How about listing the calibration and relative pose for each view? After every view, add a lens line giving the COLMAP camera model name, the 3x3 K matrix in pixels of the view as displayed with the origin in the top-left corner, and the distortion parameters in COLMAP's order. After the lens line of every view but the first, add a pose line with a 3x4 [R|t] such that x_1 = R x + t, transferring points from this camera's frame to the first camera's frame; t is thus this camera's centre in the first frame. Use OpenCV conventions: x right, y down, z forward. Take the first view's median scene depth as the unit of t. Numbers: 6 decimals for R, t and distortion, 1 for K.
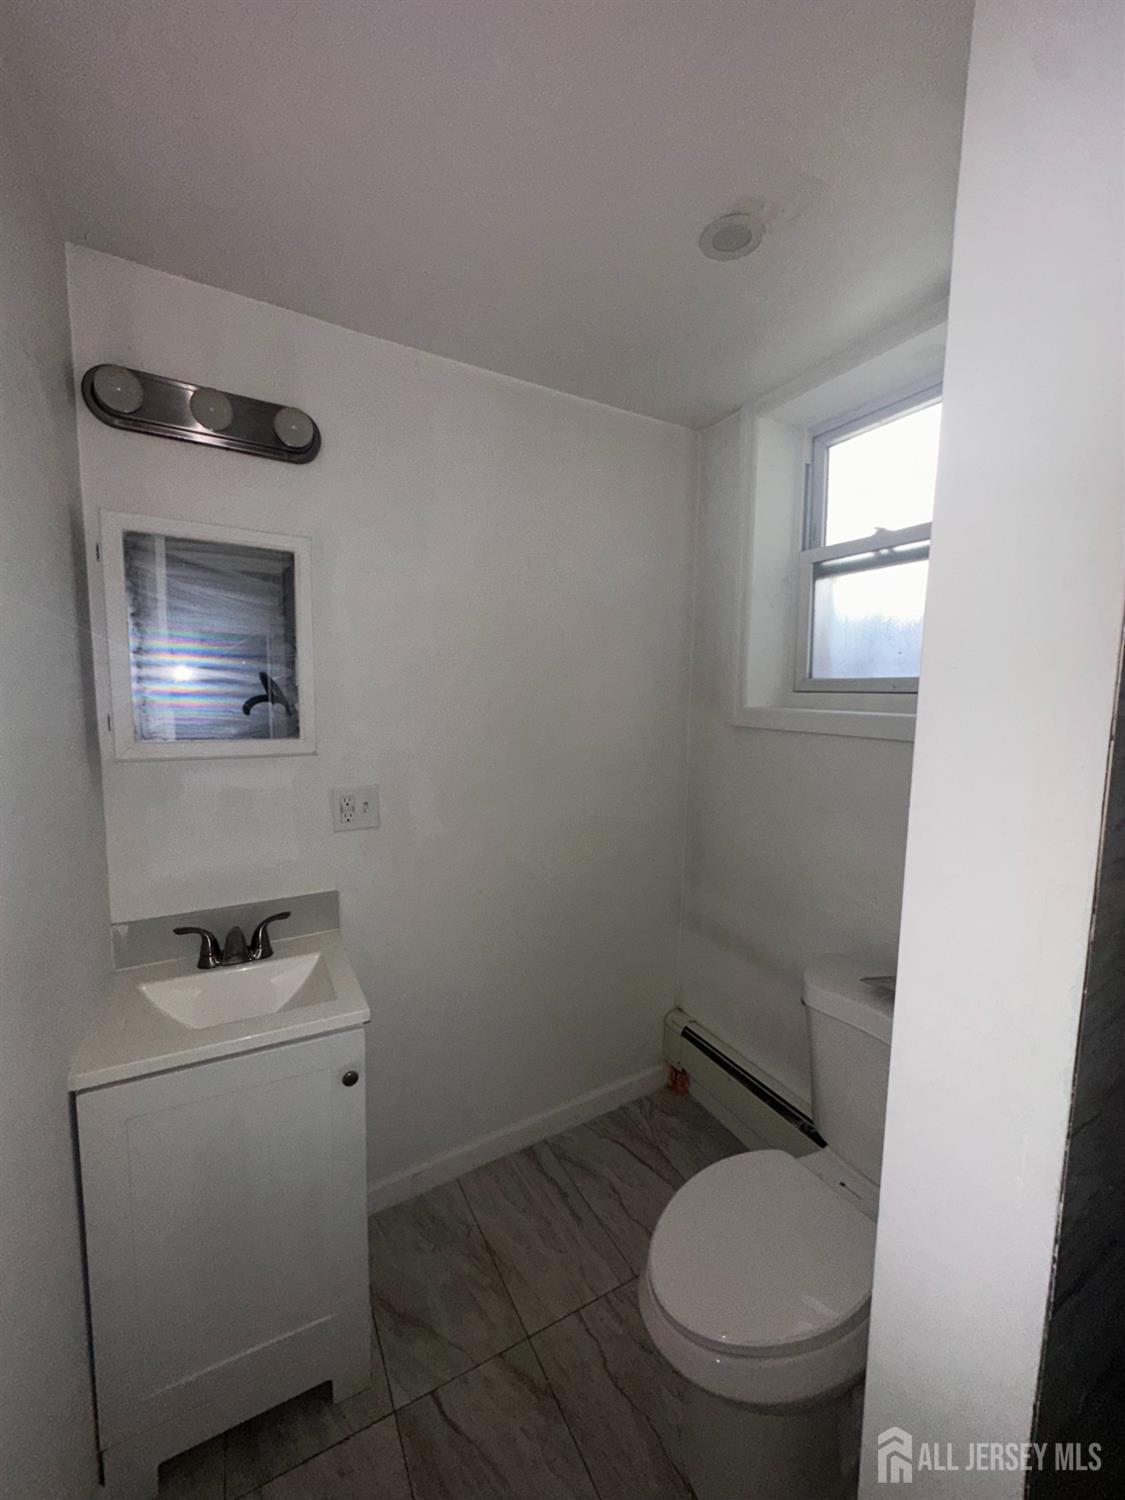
lens RADIAL K [[597.0, 0, 562.5], [0, 597.0, 750.0], [0, 0, 1]] dist [-0.001163, -0.000203]
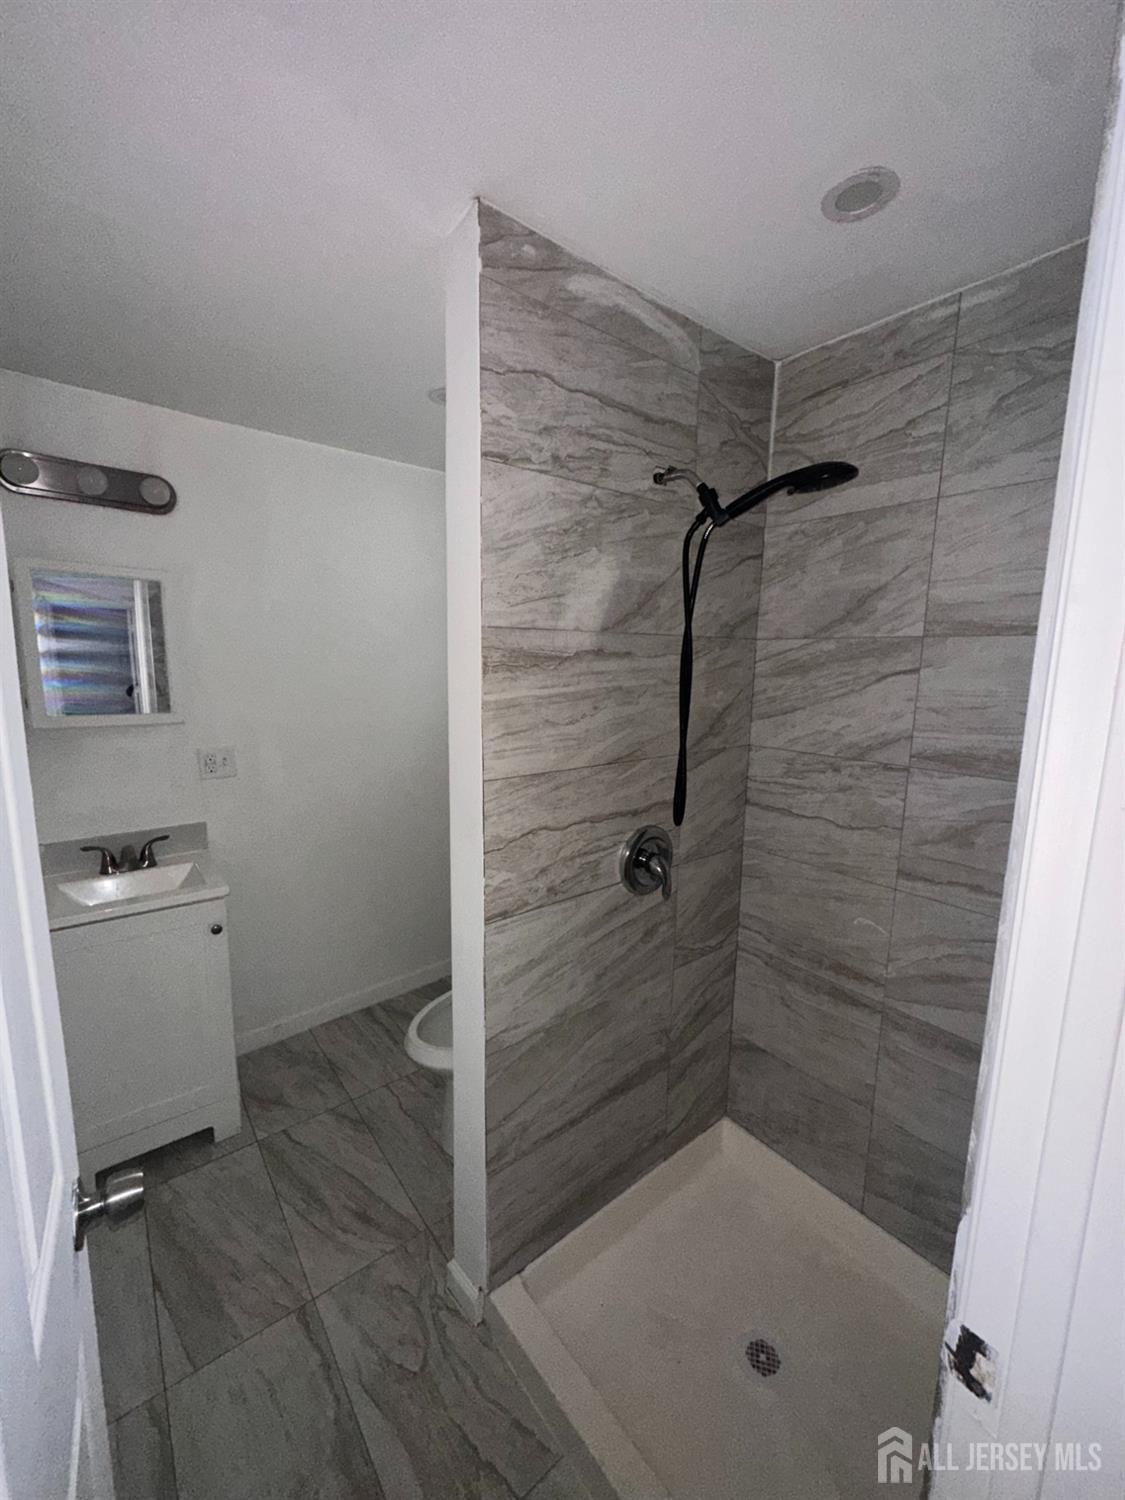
lens RADIAL K [[595.7, 0, 562.5], [0, 595.7, 750.0], [0, 0, 1]] dist [-0.000018, -0.000079]
pose [[0.984846, -0.021496, 0.172095, 0.230254], [0.012181, 0.998412, 0.055000, 0.002722], [-0.173004, -0.052070, 0.983544, -0.554616]]
